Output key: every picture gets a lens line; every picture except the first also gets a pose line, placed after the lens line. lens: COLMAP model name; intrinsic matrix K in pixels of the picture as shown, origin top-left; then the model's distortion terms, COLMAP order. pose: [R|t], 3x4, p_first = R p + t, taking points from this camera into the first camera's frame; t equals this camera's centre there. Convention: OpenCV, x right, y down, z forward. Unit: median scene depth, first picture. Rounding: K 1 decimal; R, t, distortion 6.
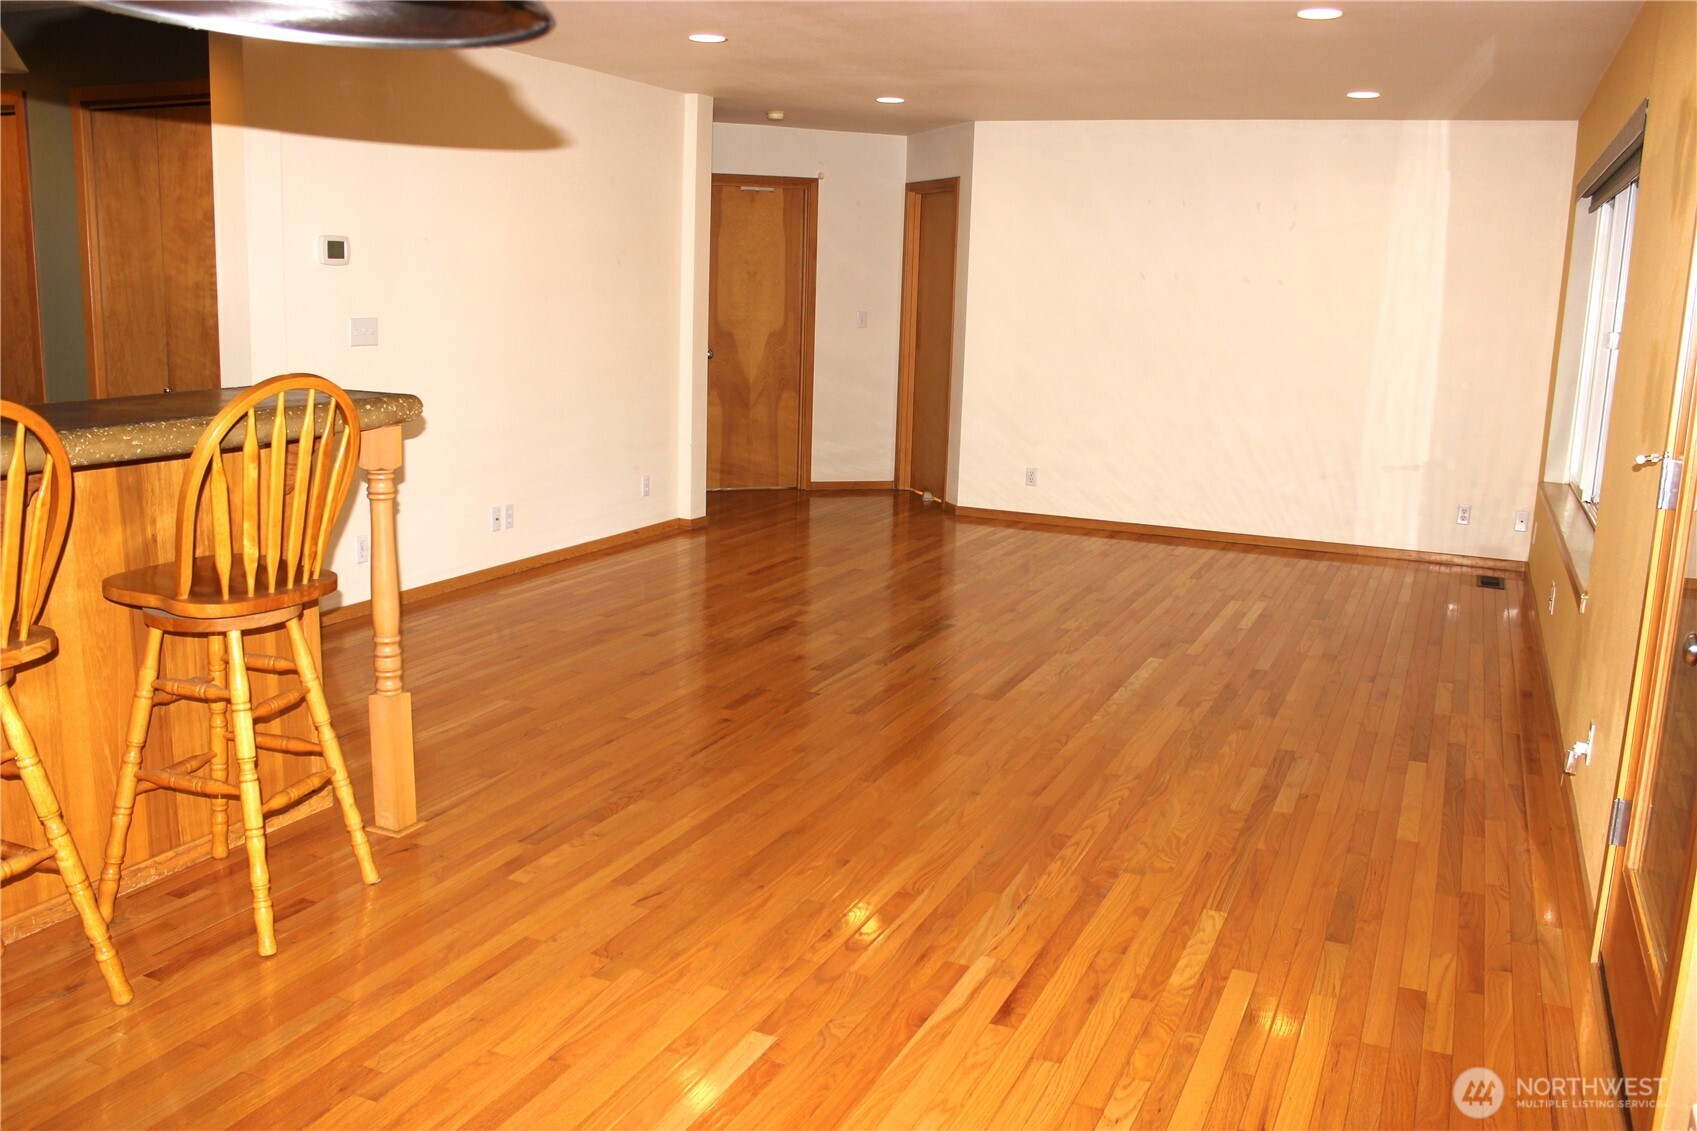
lens RADIAL K [[1412.3, 0, 850.3], [0, 1412.3, 575.2], [0, 0, 1]] dist [-0.167672, 0.151495]
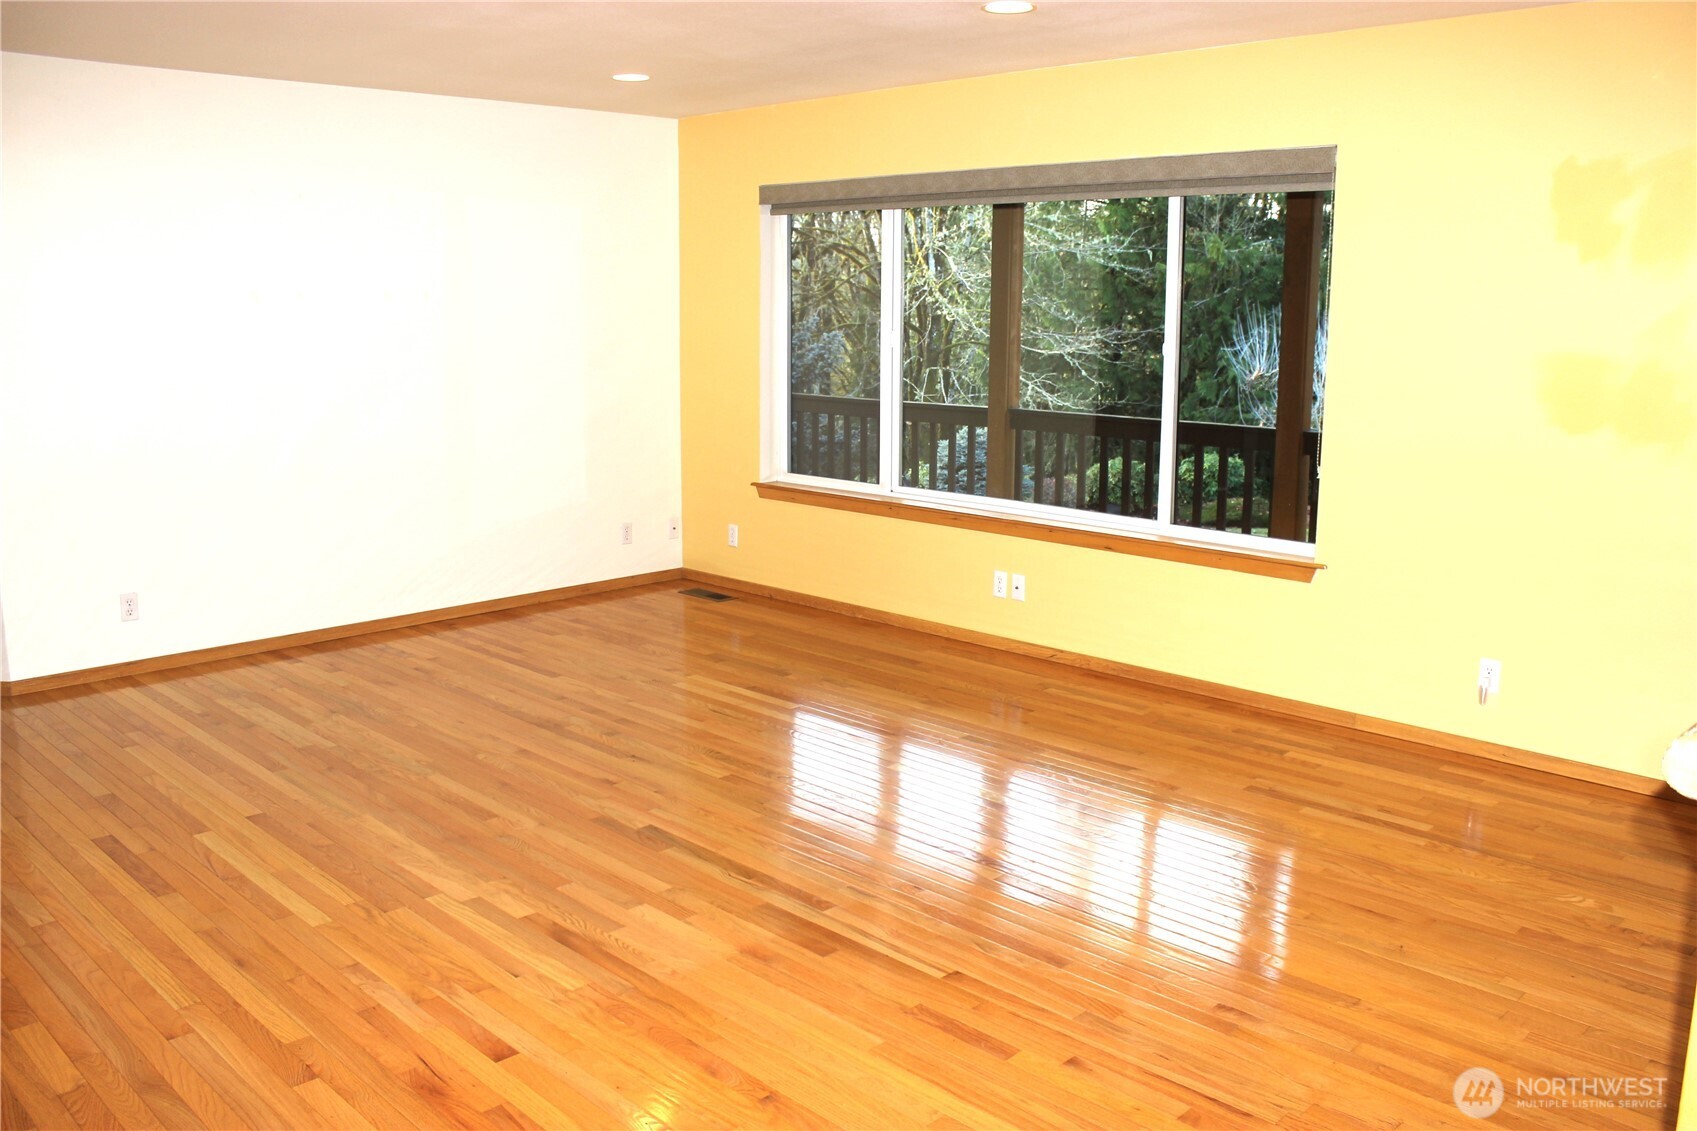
lens RADIAL K [[1412.3, 0, 850.3], [0, 1412.3, 575.2], [0, 0, 1]] dist [-0.167672, 0.151495]
pose [[0.356052, -0.210602, 0.910425, -0.662345], [0.193868, 0.969723, 0.148501, -0.224524], [-0.914135, 0.123628, 0.386101, 0.871638]]
